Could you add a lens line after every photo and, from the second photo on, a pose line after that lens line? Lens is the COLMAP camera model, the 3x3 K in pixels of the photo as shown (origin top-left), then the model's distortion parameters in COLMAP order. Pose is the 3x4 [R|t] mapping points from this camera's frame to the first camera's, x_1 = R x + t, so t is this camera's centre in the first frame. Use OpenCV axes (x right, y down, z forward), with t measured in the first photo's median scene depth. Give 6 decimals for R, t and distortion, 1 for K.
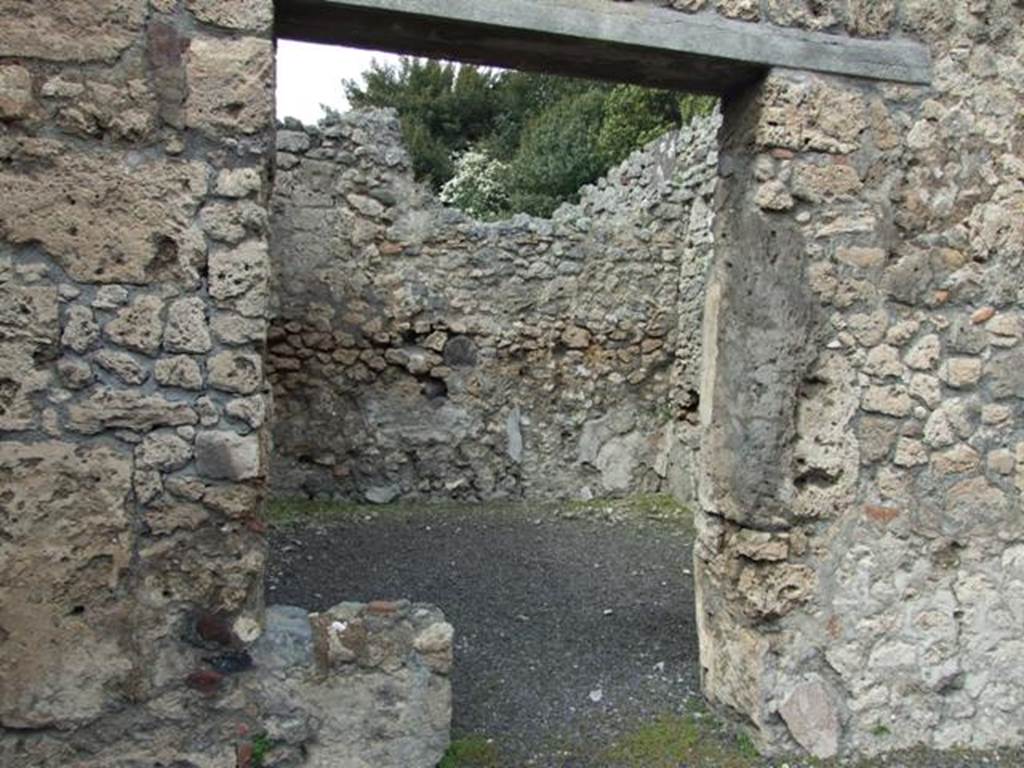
lens RADIAL K [[814.6, 0, 523.9], [0, 814.6, 369.6], [0, 0, 1]] dist [-0.061248, 0.056445]
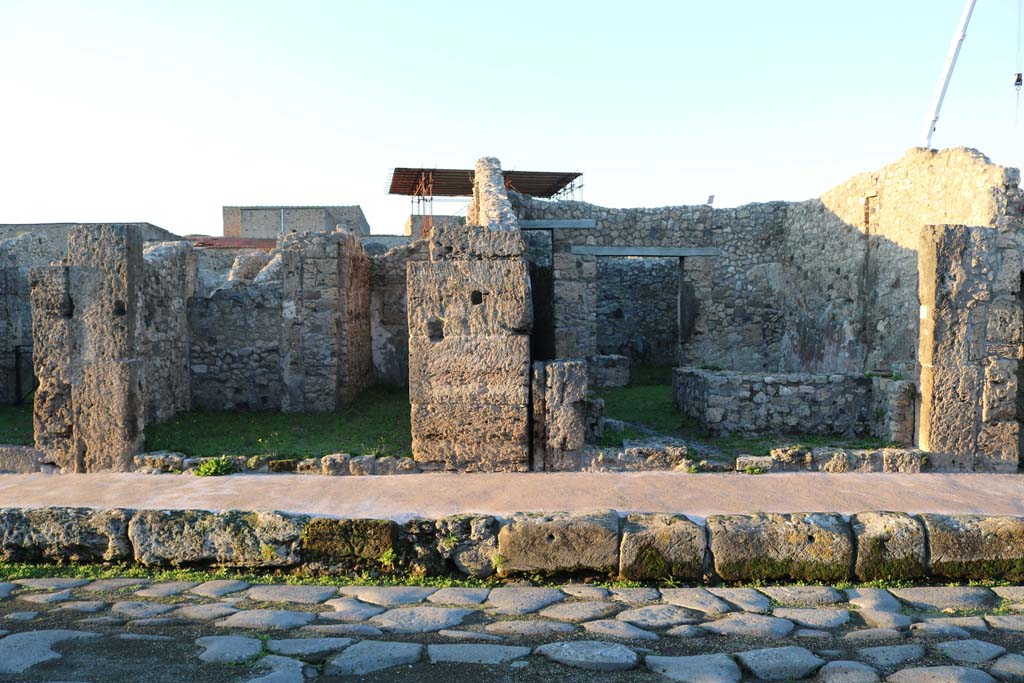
lens RADIAL K [[853.2, 0, 470.9], [0, 853.2, 349.6], [0, 0, 1]] dist [-0.099332, -0.028962]
pose [[0.977436, -0.034576, -0.208384, 0.063251], [0.037331, 0.999260, 0.009304, 0.129192], [0.207908, -0.016873, 0.978003, -4.432135]]
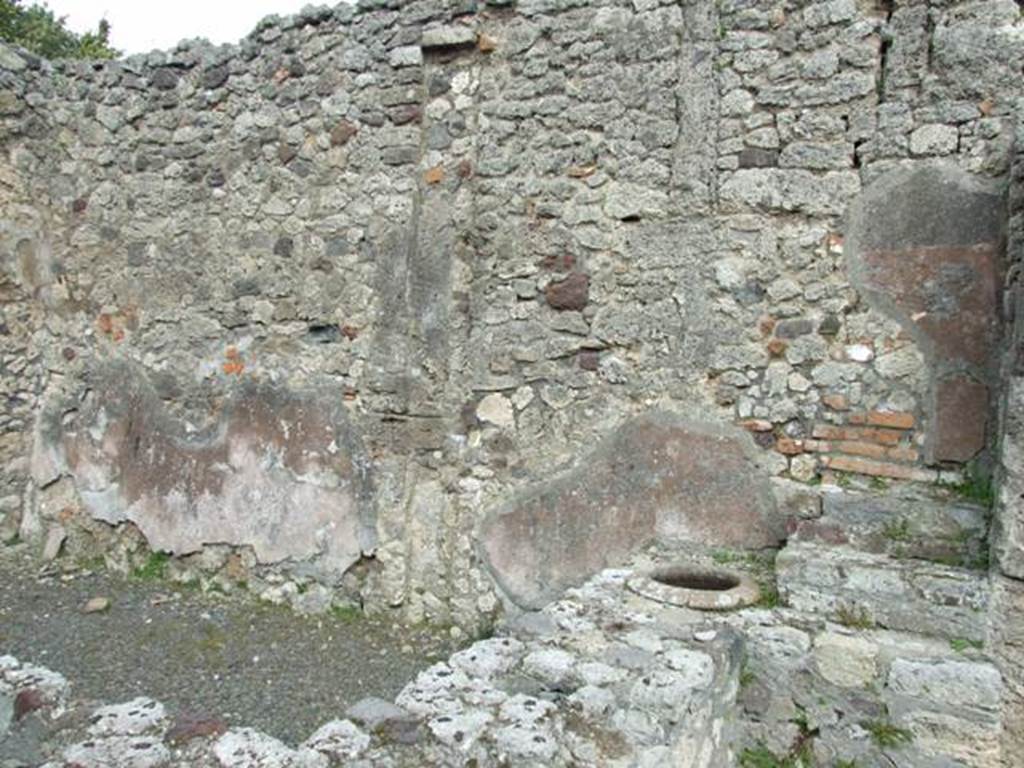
lens RADIAL K [[814.6, 0, 509.5], [0, 814.6, 376.7], [0, 0, 1]] dist [-0.061248, 0.056445]
pose [[0.627879, -0.019075, 0.778077, 0.108571], [-0.002202, 0.999652, 0.026284, 0.032659], [-0.778308, -0.018216, 0.627619, -0.946741]]
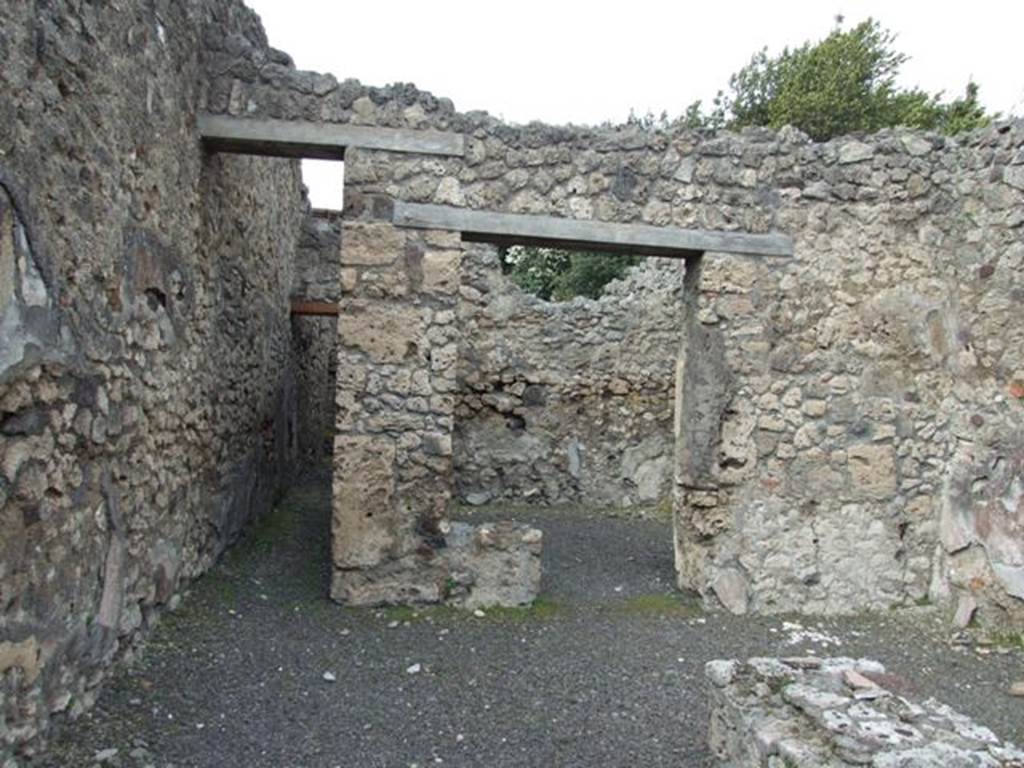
lens RADIAL K [[814.6, 0, 513.5], [0, 814.6, 376.2], [0, 0, 1]] dist [-0.061248, 0.056445]
pose [[0.996212, 0.002280, -0.086925, 0.015439], [-0.006460, 0.998834, -0.047843, 0.023621], [0.086714, 0.048223, 0.995065, -0.917752]]
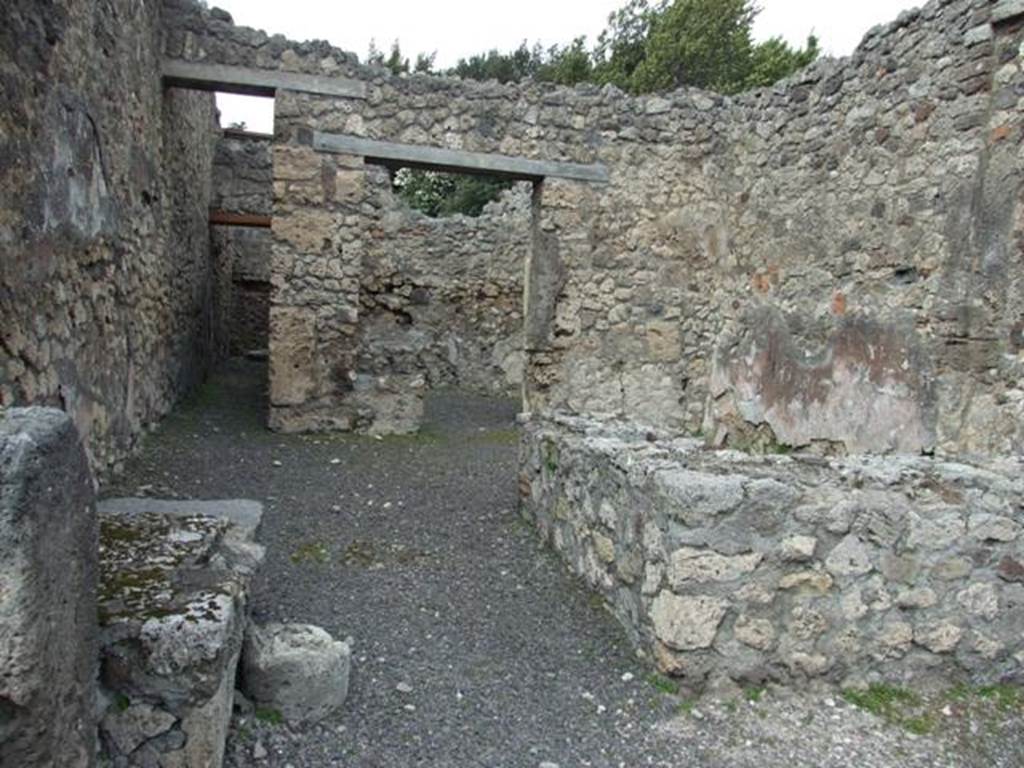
lens RADIAL K [[818.7, 0, 508.3], [0, 818.7, 378.2], [0, 0, 1]] dist [-0.066353, 0.066075]
pose [[0.998947, 0.009227, 0.044936, 0.065576], [-0.011116, 0.999057, 0.041969, 0.166309], [-0.044506, -0.042424, 0.998108, -1.588768]]
